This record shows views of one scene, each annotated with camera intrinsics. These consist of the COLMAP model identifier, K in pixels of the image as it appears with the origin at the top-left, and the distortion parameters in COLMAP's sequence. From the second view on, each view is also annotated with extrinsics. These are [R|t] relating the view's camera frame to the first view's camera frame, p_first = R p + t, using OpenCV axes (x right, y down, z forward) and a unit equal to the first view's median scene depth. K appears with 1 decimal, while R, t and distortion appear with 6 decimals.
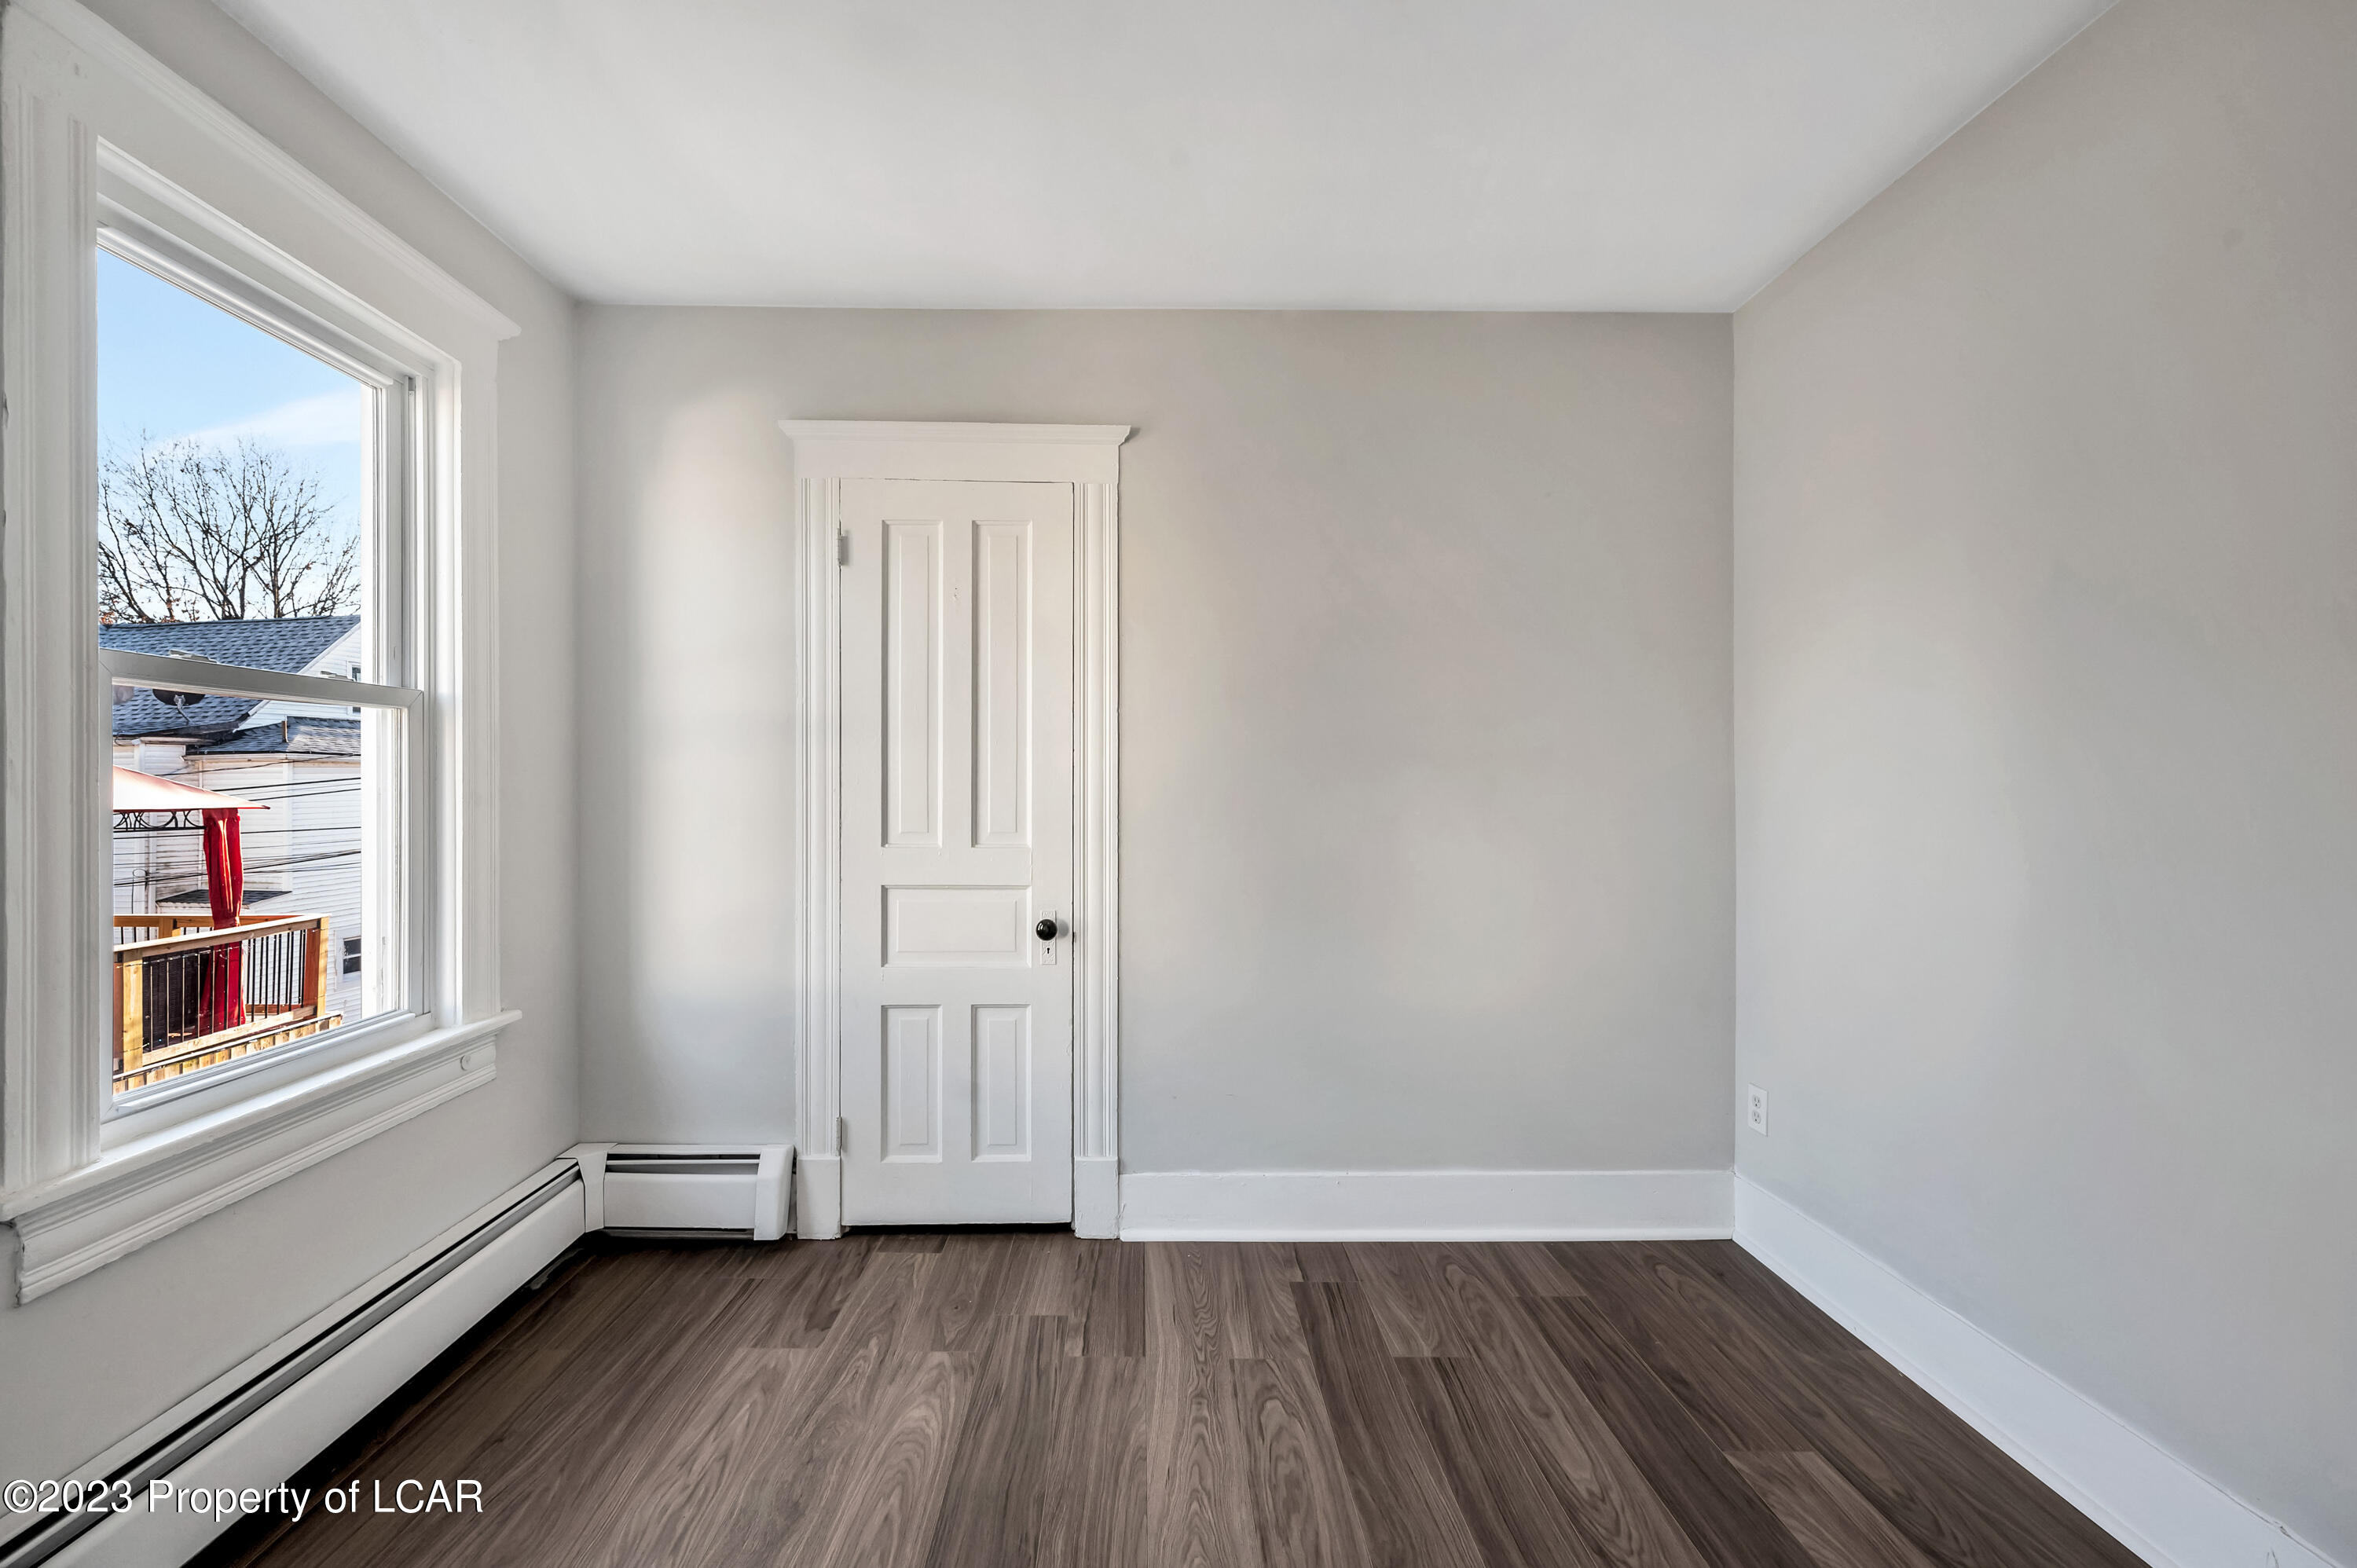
lens RADIAL K [[940.3, 0, 1171.0], [0, 940.3, 772.7], [0, 0, 1]] dist [0.003240, -0.000404]
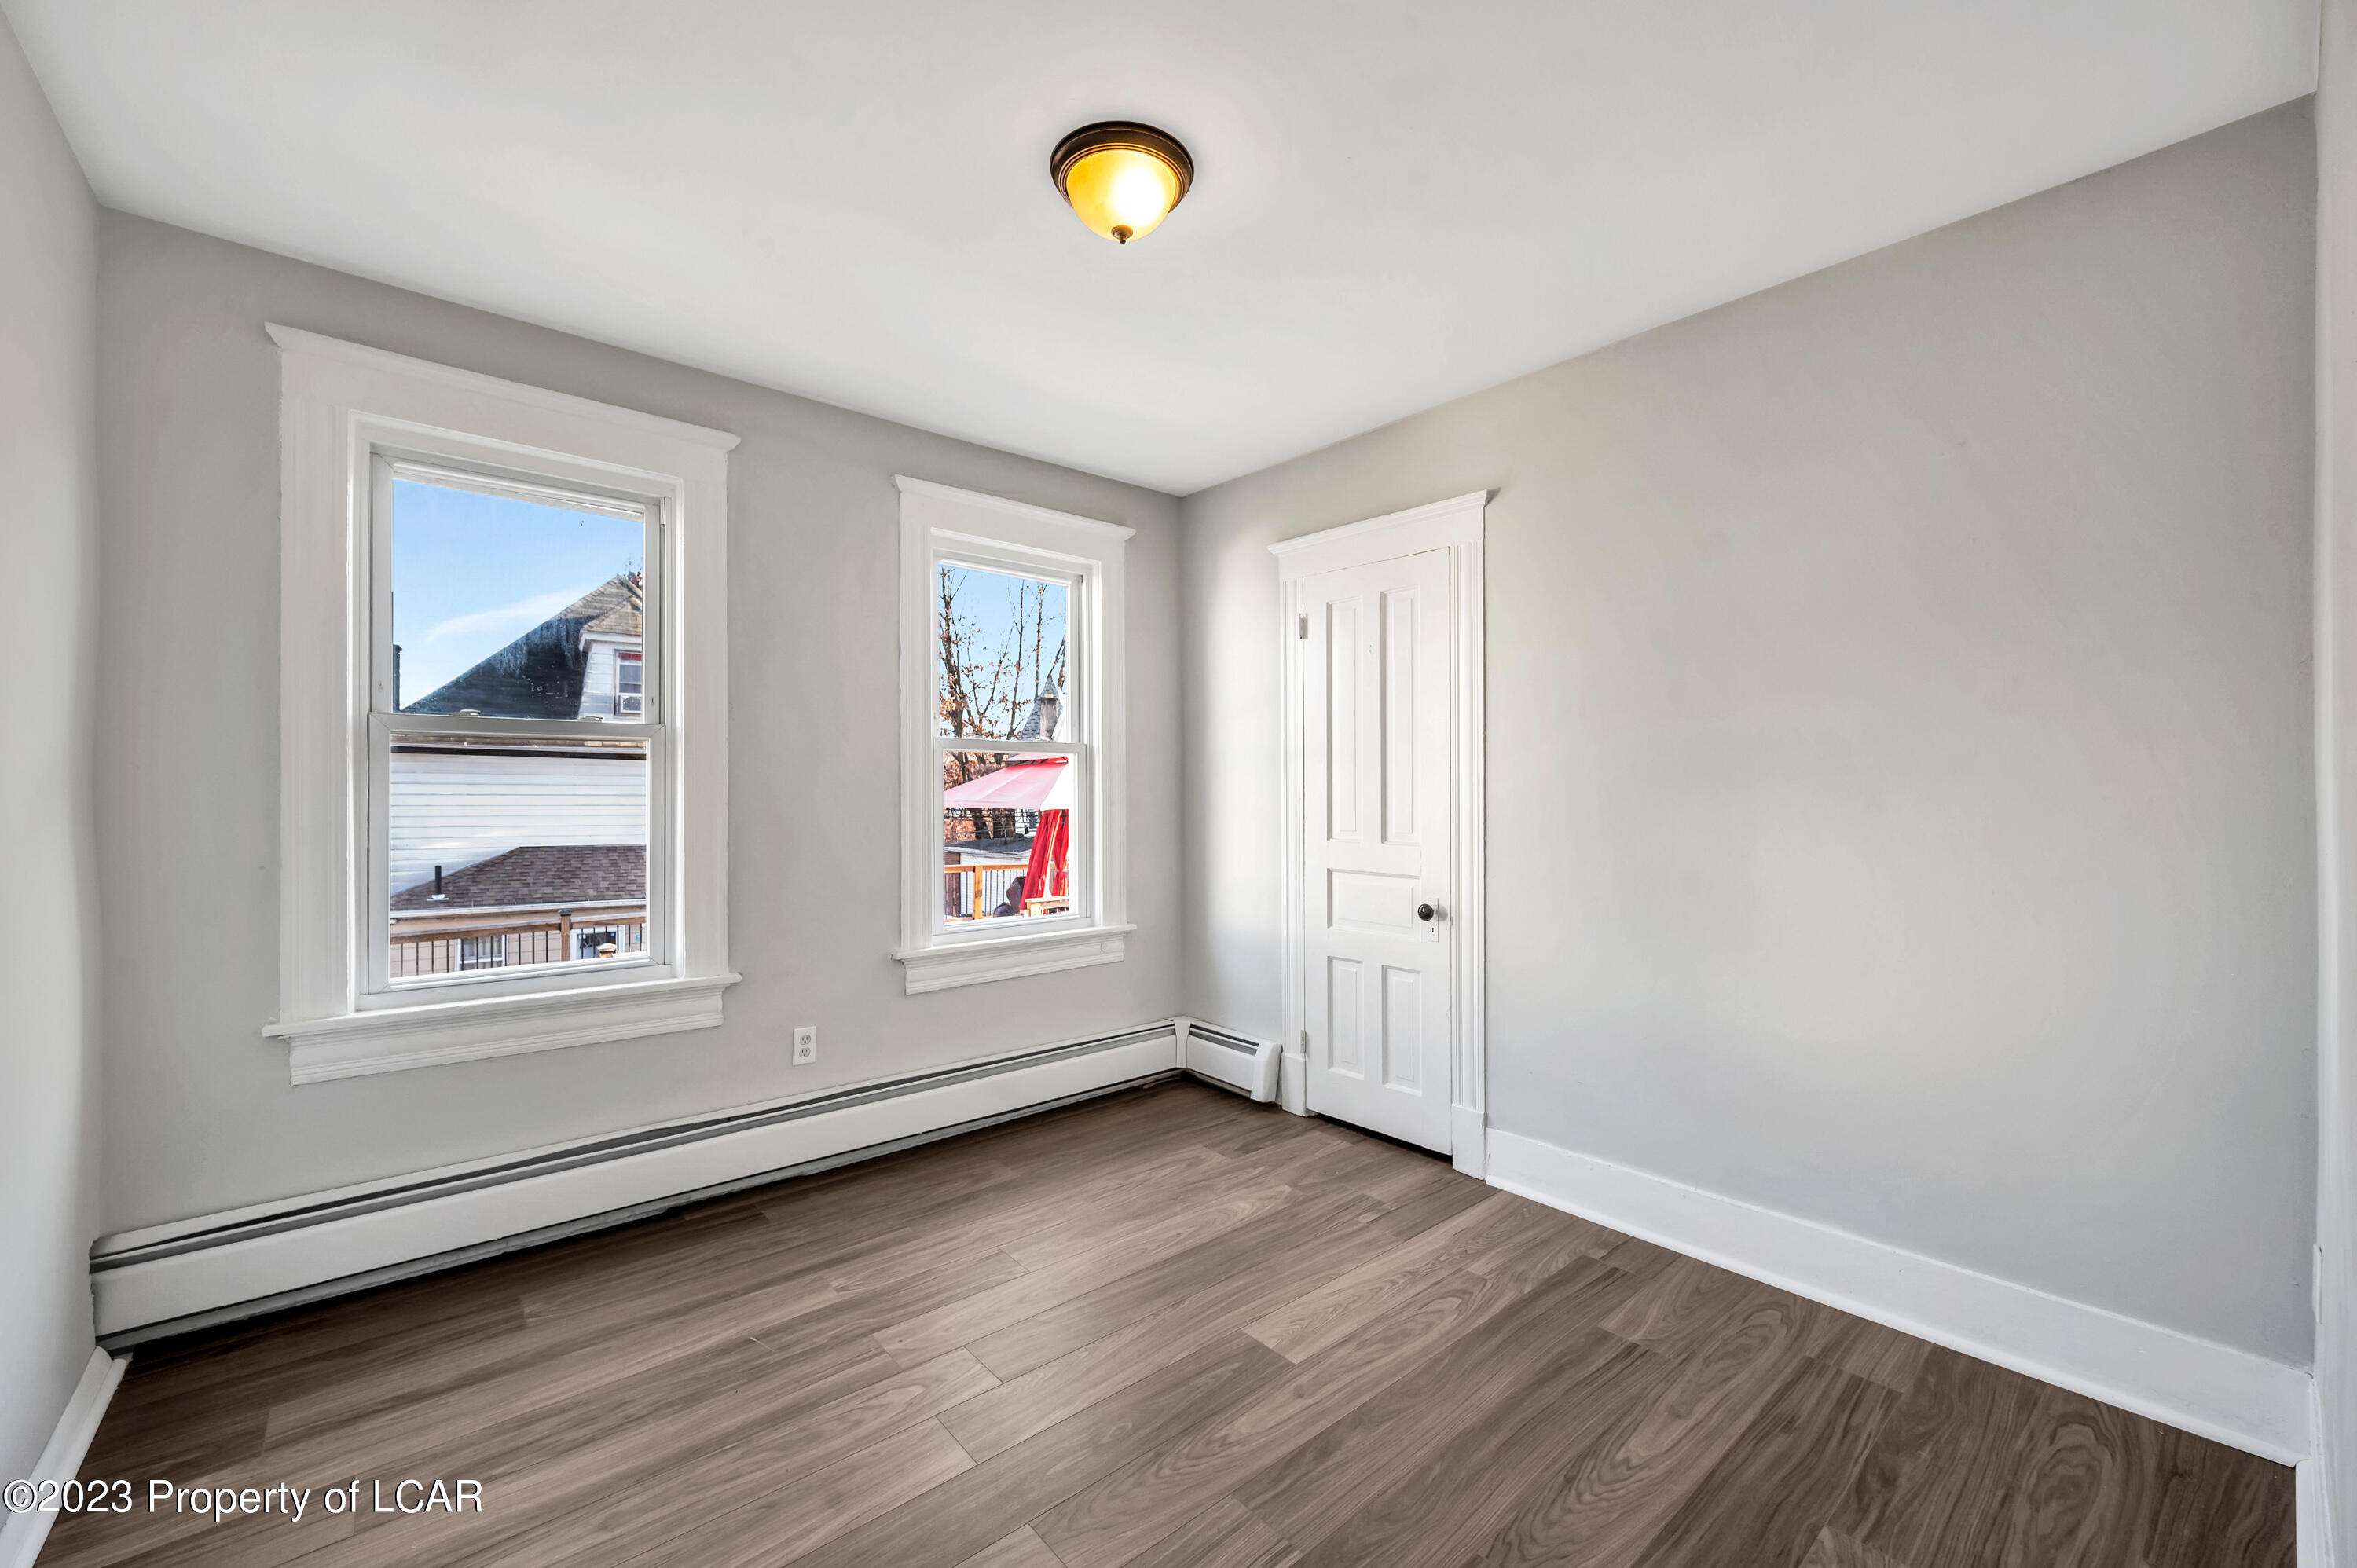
lens RADIAL K [[940.3, 0, 1199.7], [0, 940.3, 781.3], [0, 0, 1]] dist [0.003240, -0.000404]
pose [[0.658171, -0.006888, -0.752837, 0.625104], [0.007444, 0.999969, -0.002641, -0.004912], [0.752832, -0.003866, 0.658201, -0.044345]]
